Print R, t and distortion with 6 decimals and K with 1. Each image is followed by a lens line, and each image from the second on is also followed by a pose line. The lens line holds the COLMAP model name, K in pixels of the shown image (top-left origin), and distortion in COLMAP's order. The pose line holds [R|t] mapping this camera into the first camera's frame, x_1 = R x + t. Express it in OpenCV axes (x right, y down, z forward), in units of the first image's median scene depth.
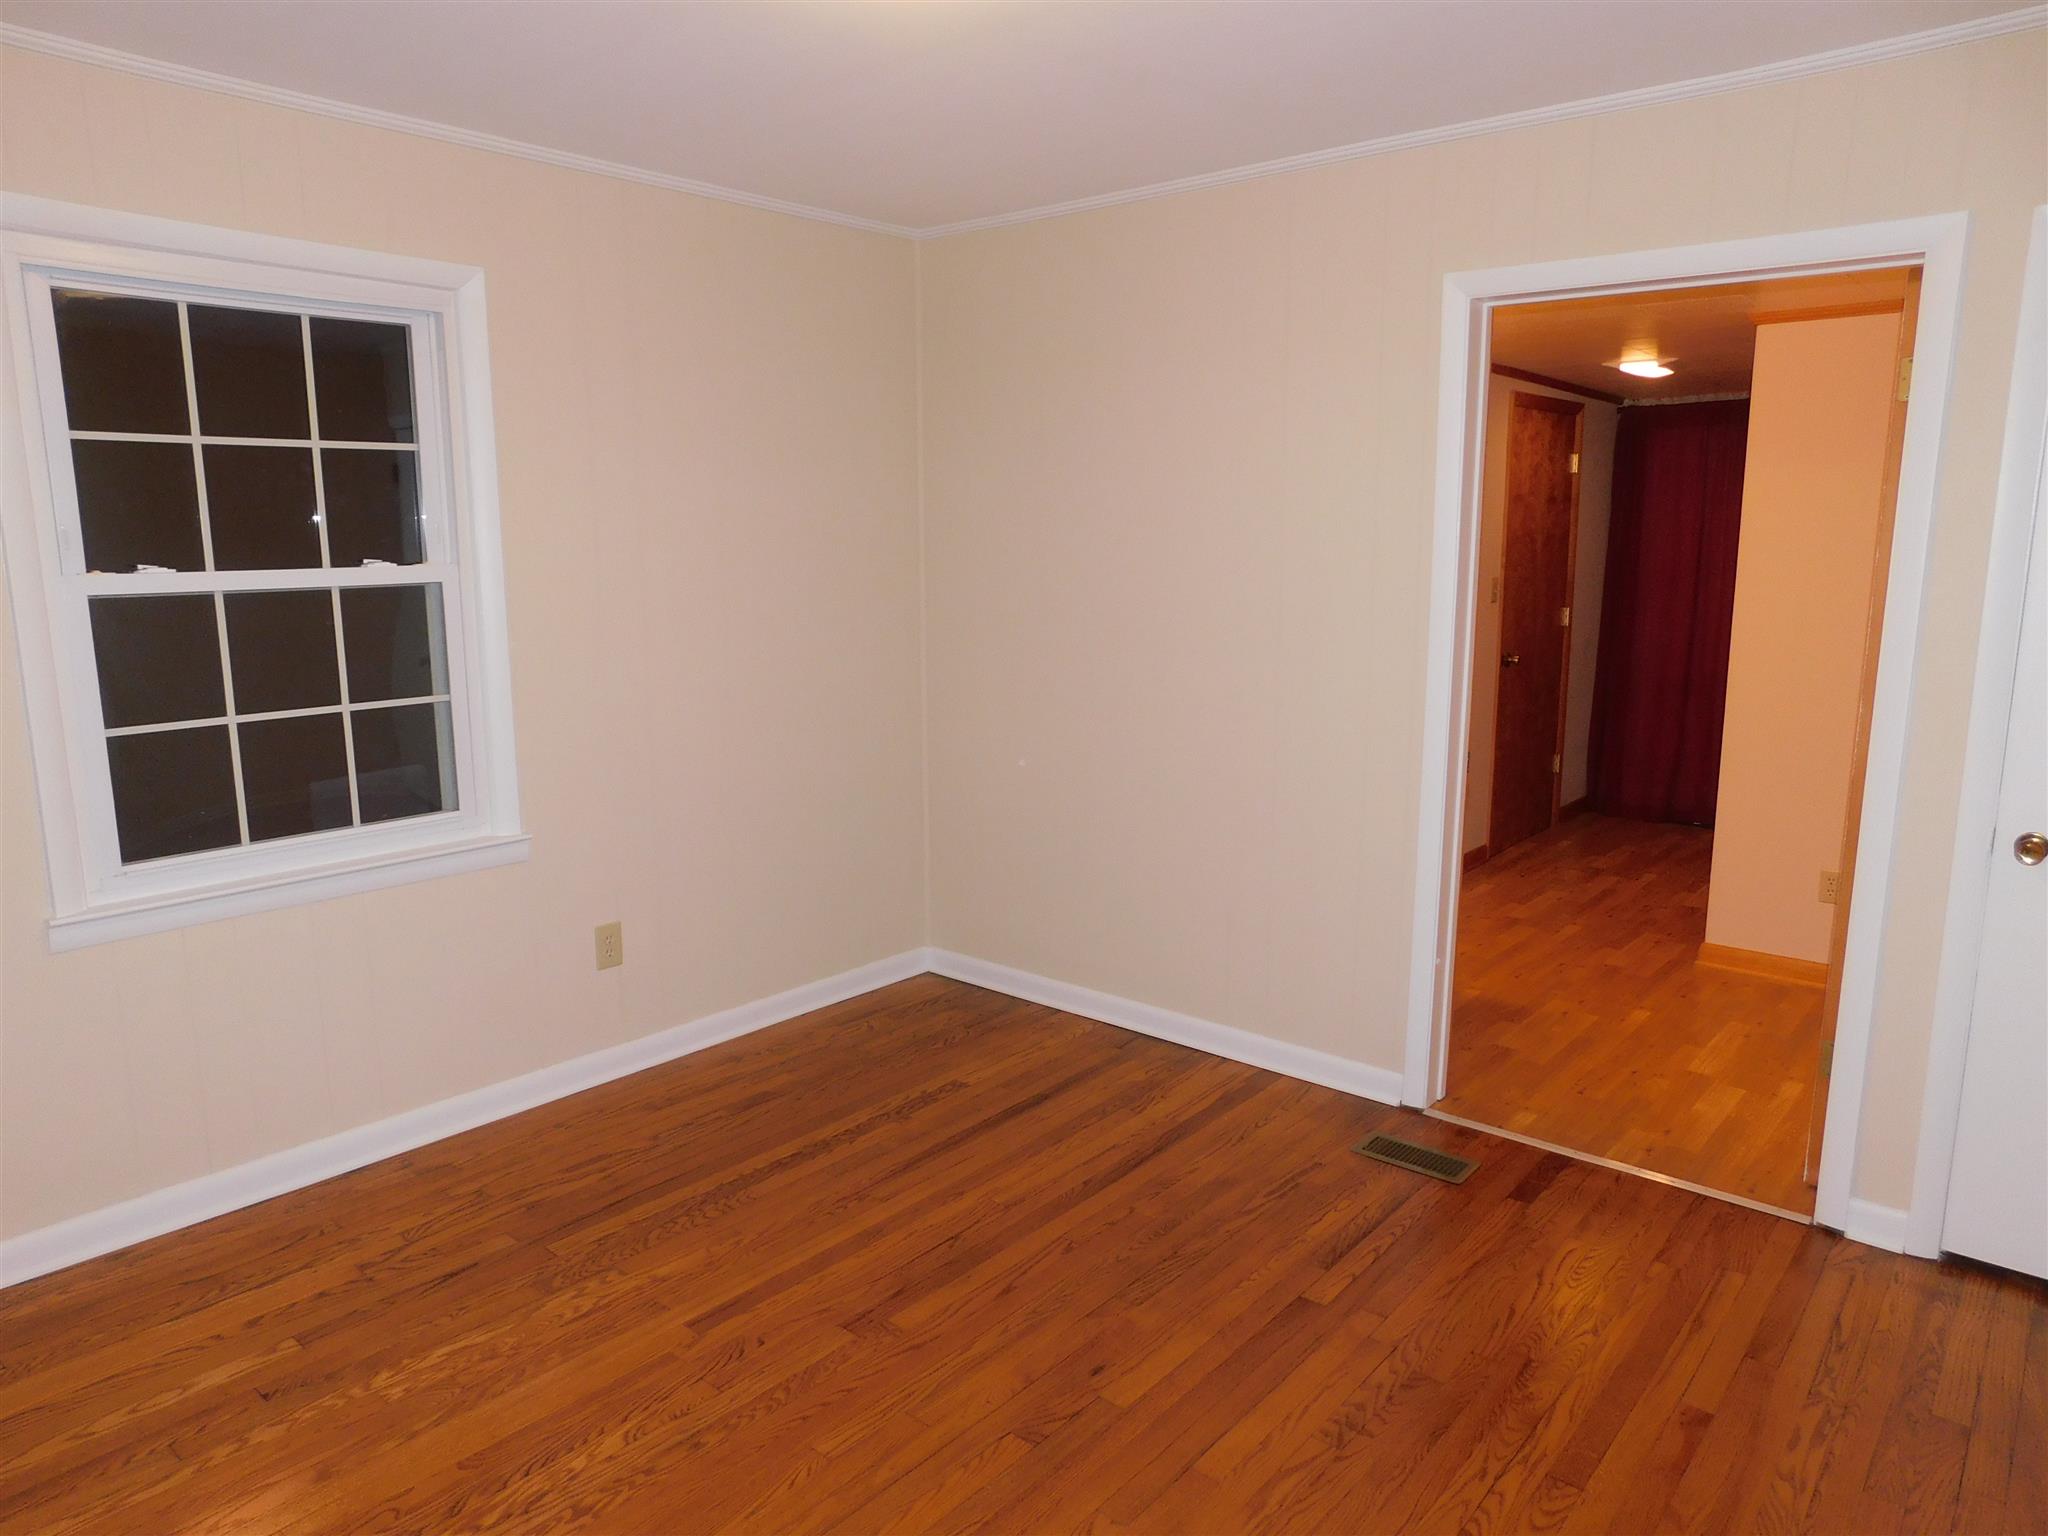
lens RADIAL K [[1357.5, 0, 1024.0], [0, 1357.5, 768.0], [0, 0, 1]] dist [-0.067286, 0.055425]
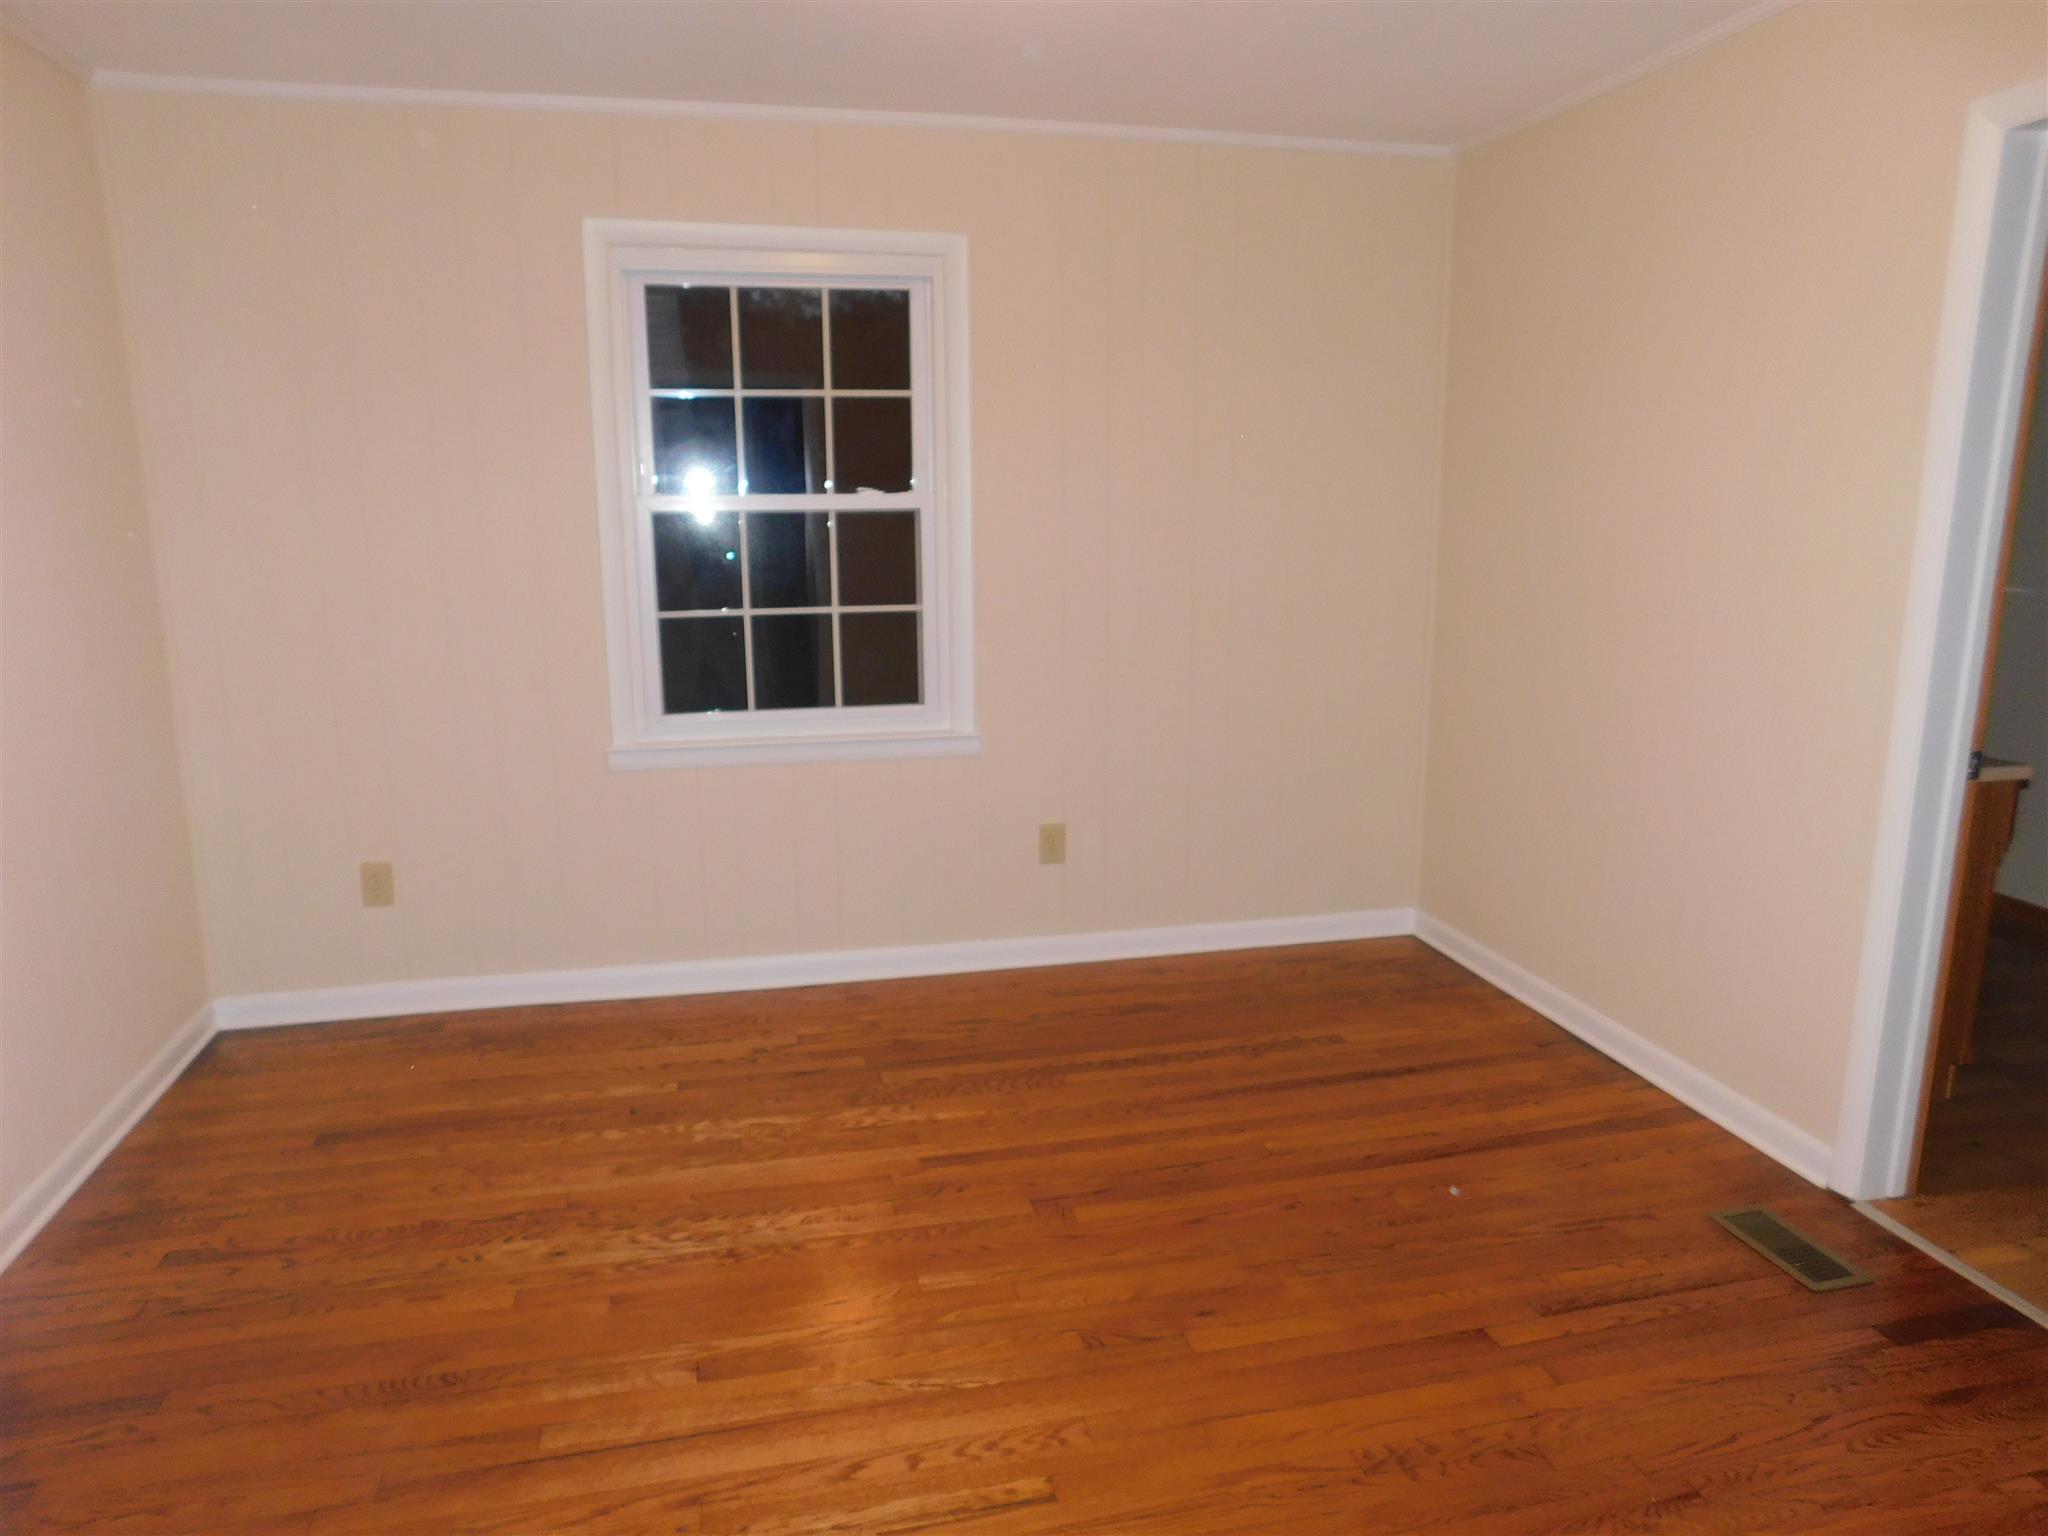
lens RADIAL K [[1357.5, 0, 1024.0], [0, 1357.5, 768.0], [0, 0, 1]] dist [-0.067286, 0.055425]
pose [[0.806381, 0.116894, -0.579729, 0.370801], [-0.102128, 0.993068, 0.058182, 0.009333], [0.582512, 0.012289, 0.812729, 0.098582]]
